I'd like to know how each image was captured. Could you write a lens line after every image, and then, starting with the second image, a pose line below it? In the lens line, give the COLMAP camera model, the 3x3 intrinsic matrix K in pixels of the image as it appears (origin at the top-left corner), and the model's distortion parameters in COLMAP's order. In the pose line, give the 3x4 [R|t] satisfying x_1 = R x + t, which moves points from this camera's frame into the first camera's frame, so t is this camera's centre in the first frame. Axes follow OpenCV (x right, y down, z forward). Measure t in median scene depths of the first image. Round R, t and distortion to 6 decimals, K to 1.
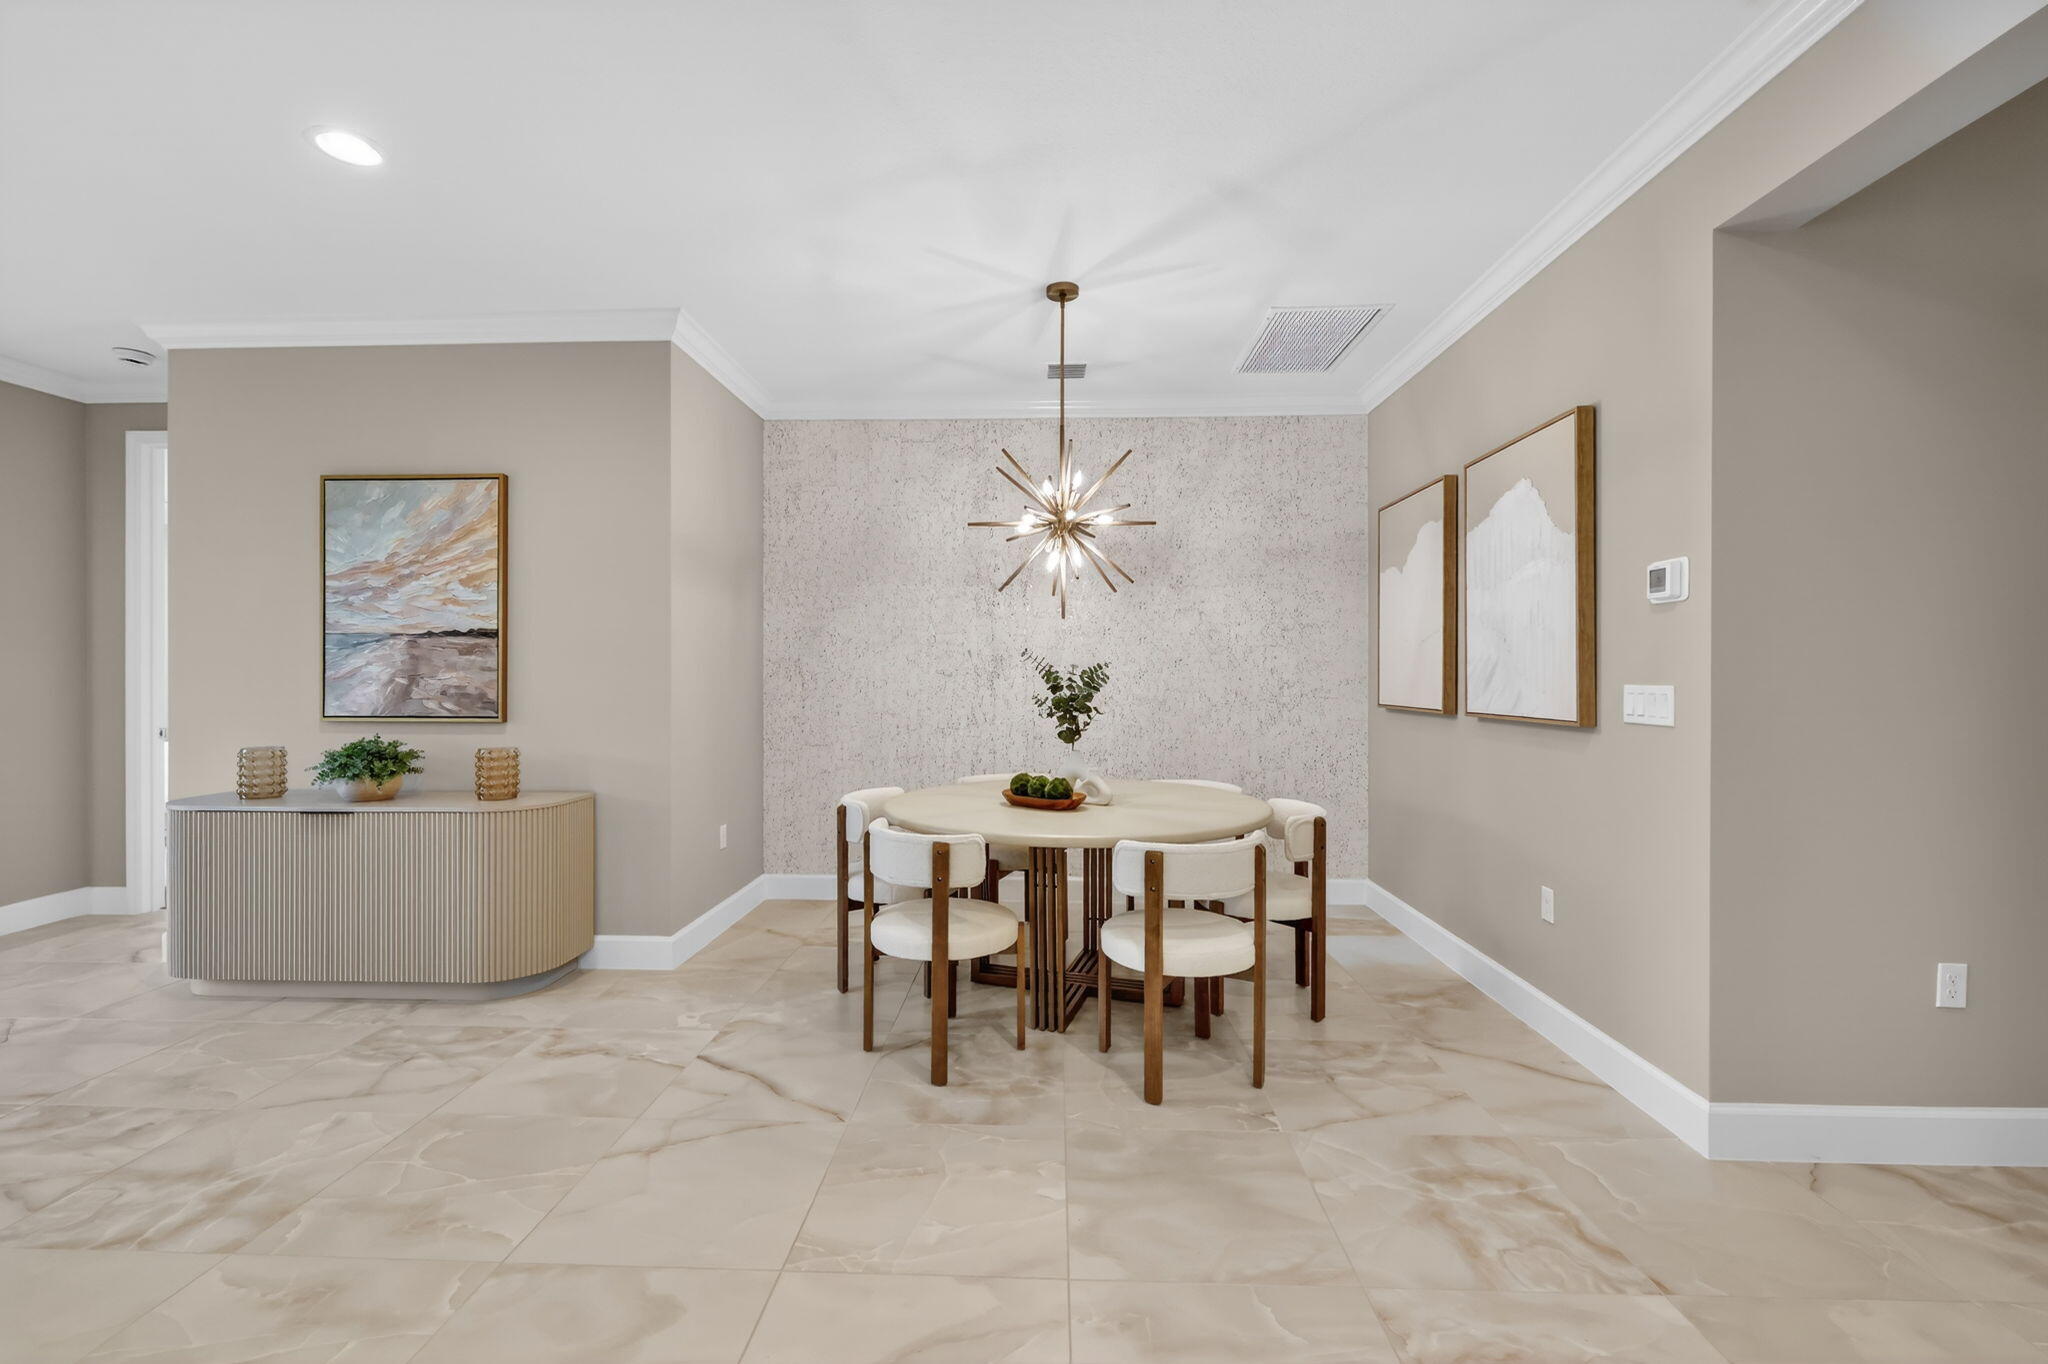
lens RADIAL K [[865.3, 0, 1039.1], [0, 865.3, 676.3], [0, 0, 1]] dist [-0.011314, 0.000820]
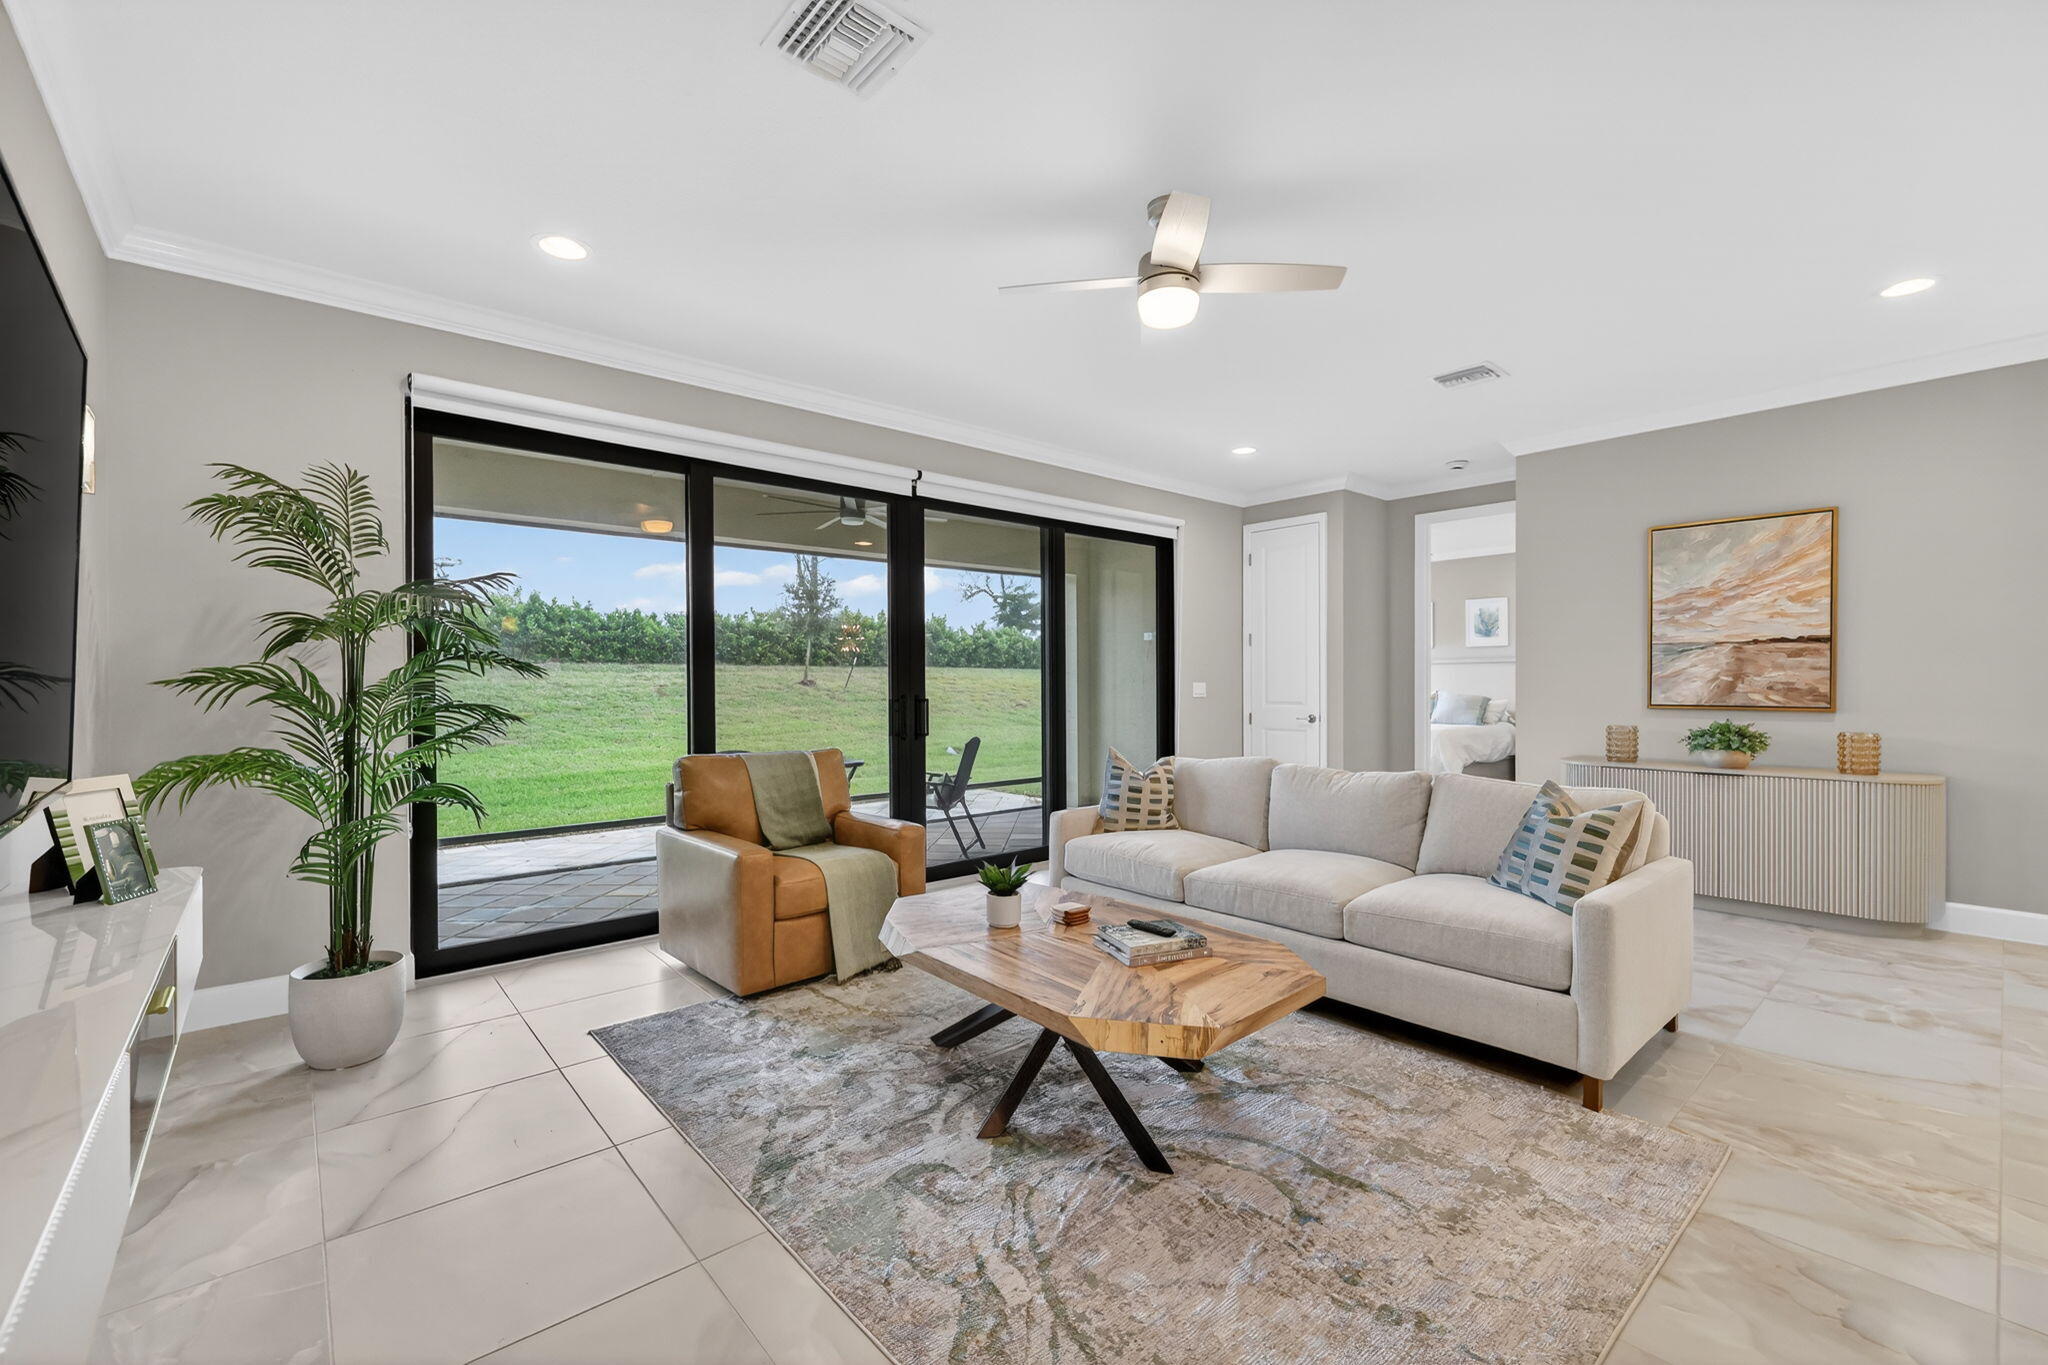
lens RADIAL K [[865.3, 0, 1016.2], [0, 865.3, 688.3], [0, 0, 1]] dist [-0.011314, 0.000820]
pose [[0.662634, 0.002018, -0.748940, -0.483382], [0.002138, 0.999987, 0.004585, 0.012016], [0.748940, -0.004640, 0.662621, -0.655198]]
